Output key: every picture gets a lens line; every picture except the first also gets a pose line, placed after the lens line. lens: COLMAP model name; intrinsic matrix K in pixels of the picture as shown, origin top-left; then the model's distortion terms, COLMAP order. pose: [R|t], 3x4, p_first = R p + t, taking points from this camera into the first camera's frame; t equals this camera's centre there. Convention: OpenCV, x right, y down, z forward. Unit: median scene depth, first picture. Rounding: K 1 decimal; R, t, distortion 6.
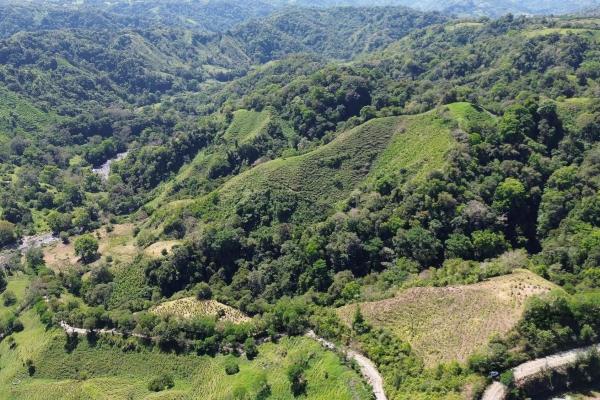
lens RADIAL K [[502.5, 0, 298.0], [0, 502.5, 199.5], [0, 0, 1]] dist [0.080382, -0.080870]
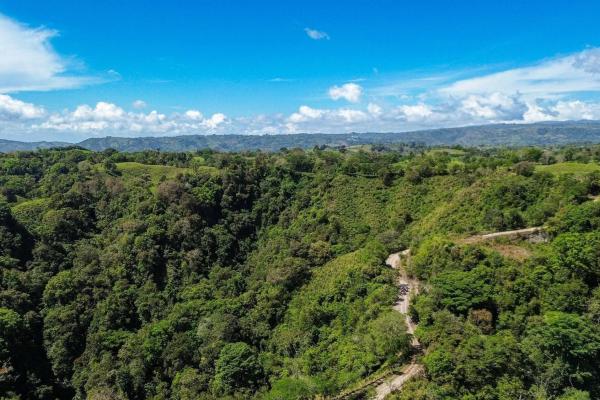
lens RADIAL K [[502.5, 0, 299.4], [0, 502.5, 200.3], [0, 0, 1]] dist [0.080382, -0.080870]
pose [[0.469031, -0.104604, 0.876965, 0.063138], [0.357523, 0.930452, -0.080232, 0.027839], [-0.807581, 0.351166, 0.473809, 0.430293]]
